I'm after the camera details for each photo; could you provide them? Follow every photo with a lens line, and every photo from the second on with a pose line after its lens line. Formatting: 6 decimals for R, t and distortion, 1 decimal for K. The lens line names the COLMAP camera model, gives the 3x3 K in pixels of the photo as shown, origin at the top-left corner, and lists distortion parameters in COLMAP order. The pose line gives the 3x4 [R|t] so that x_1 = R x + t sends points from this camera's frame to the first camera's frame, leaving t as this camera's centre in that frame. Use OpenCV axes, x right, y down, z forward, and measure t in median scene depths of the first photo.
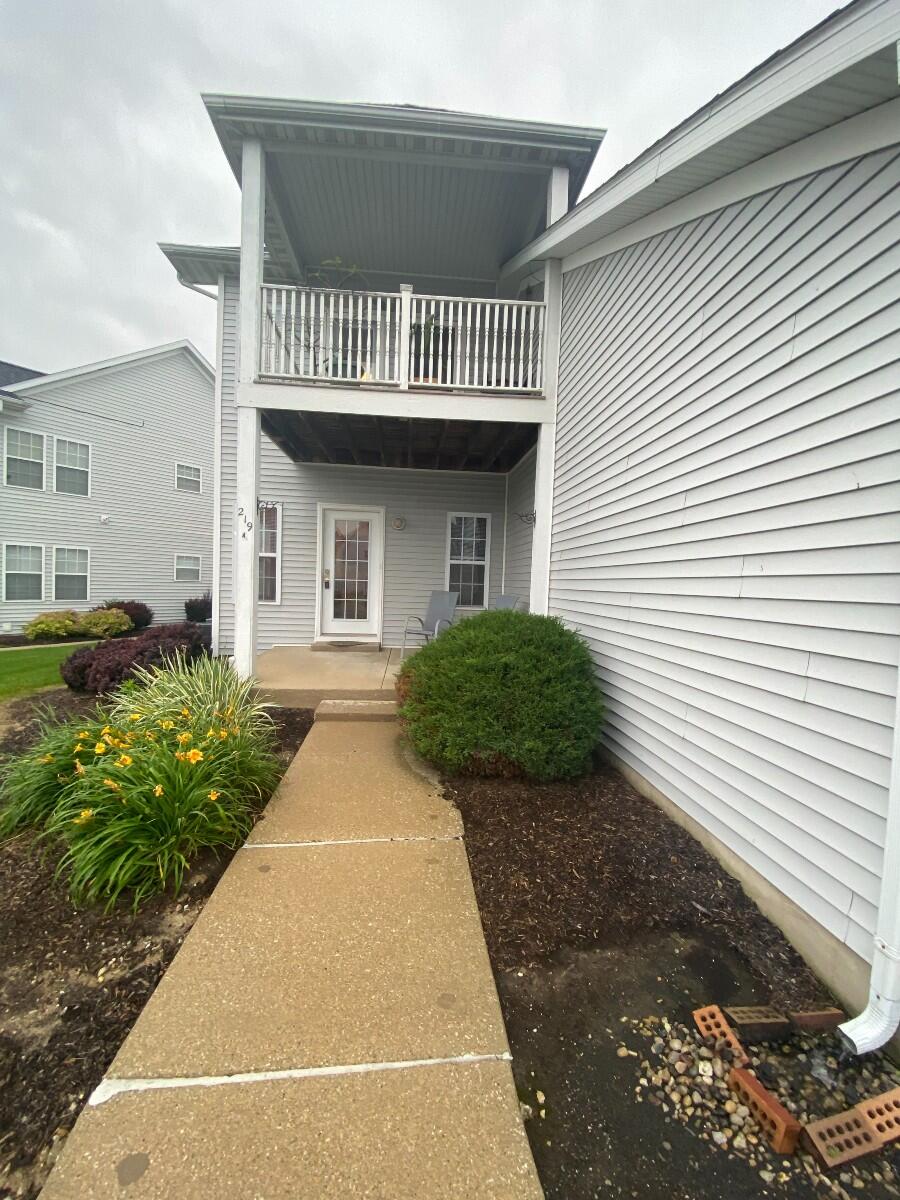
lens RADIAL K [[482.2, 0, 450.0], [0, 482.2, 600.0], [0, 0, 1]] dist [0.001519, -0.000028]
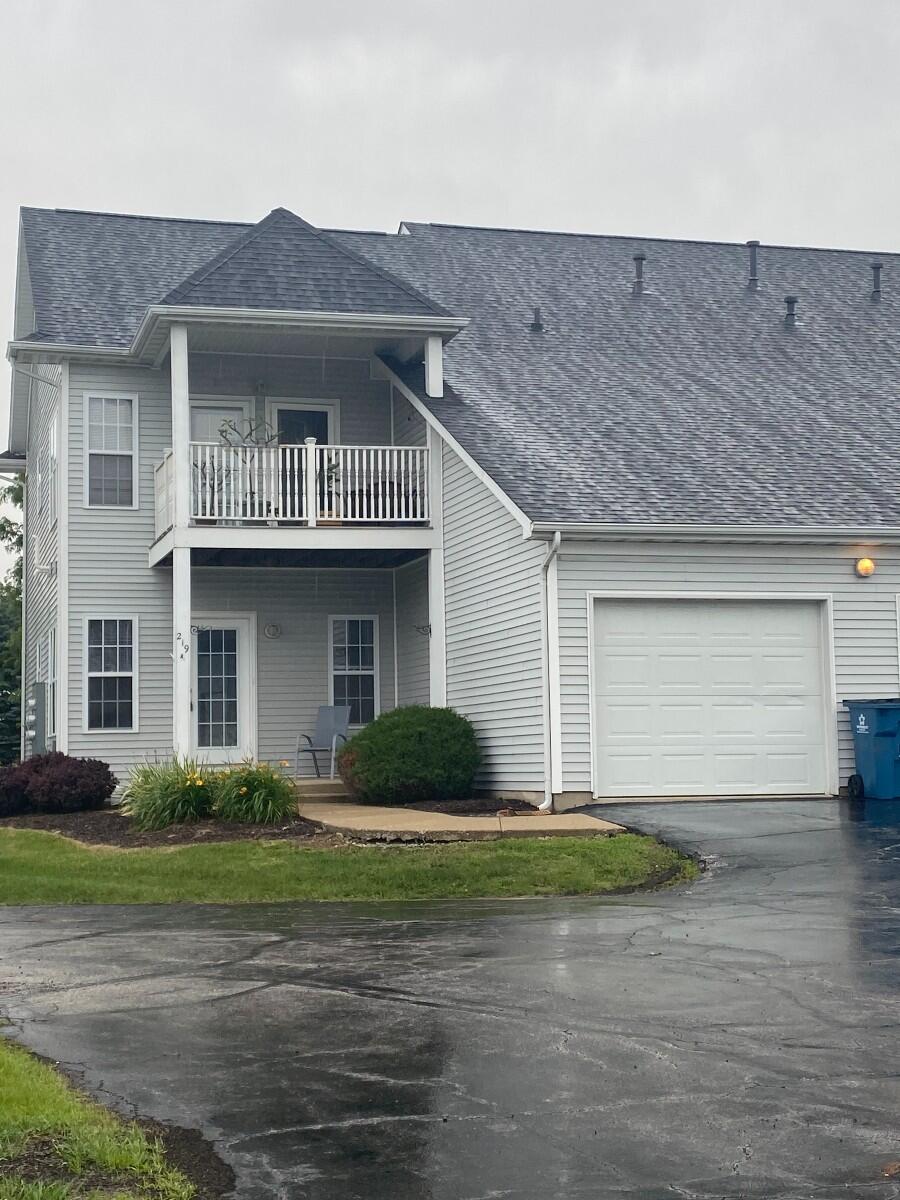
lens RADIAL K [[1844.3, 0, 450.0], [0, 1844.3, 600.0], [0, 0, 1]] dist [0.002825, -0.003332]
pose [[0.980467, -0.037545, 0.193070, -0.437096], [0.060060, 0.991878, -0.112123, 0.178478], [-0.187292, 0.121529, 0.974758, -2.315347]]
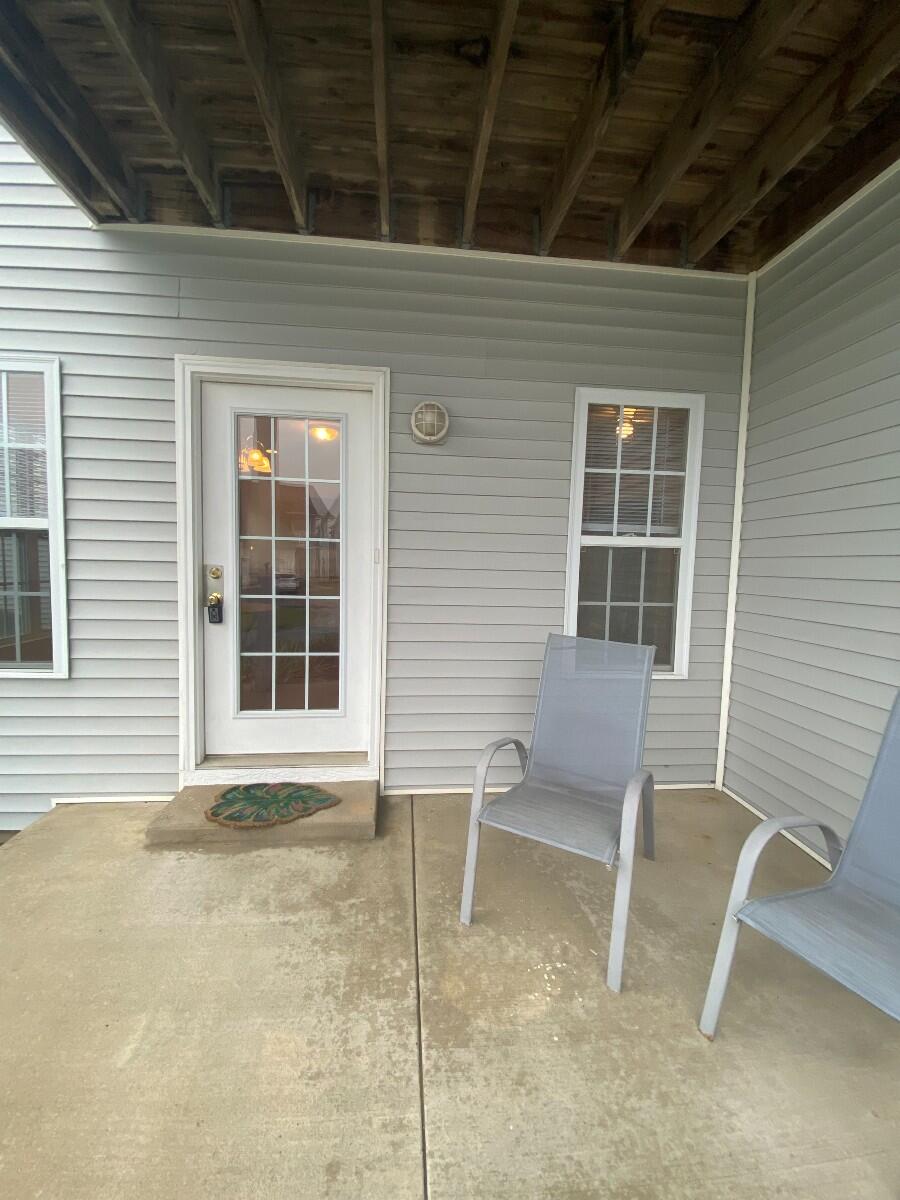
lens RADIAL K [[482.2, 0, 450.0], [0, 482.2, 600.0], [0, 0, 1]] dist [0.001519, -0.000028]
pose [[0.999514, -0.011310, 0.029054, -0.105763], [0.010860, 0.999819, 0.015612, -0.043914], [-0.029225, -0.015289, 0.999456, 0.678326]]
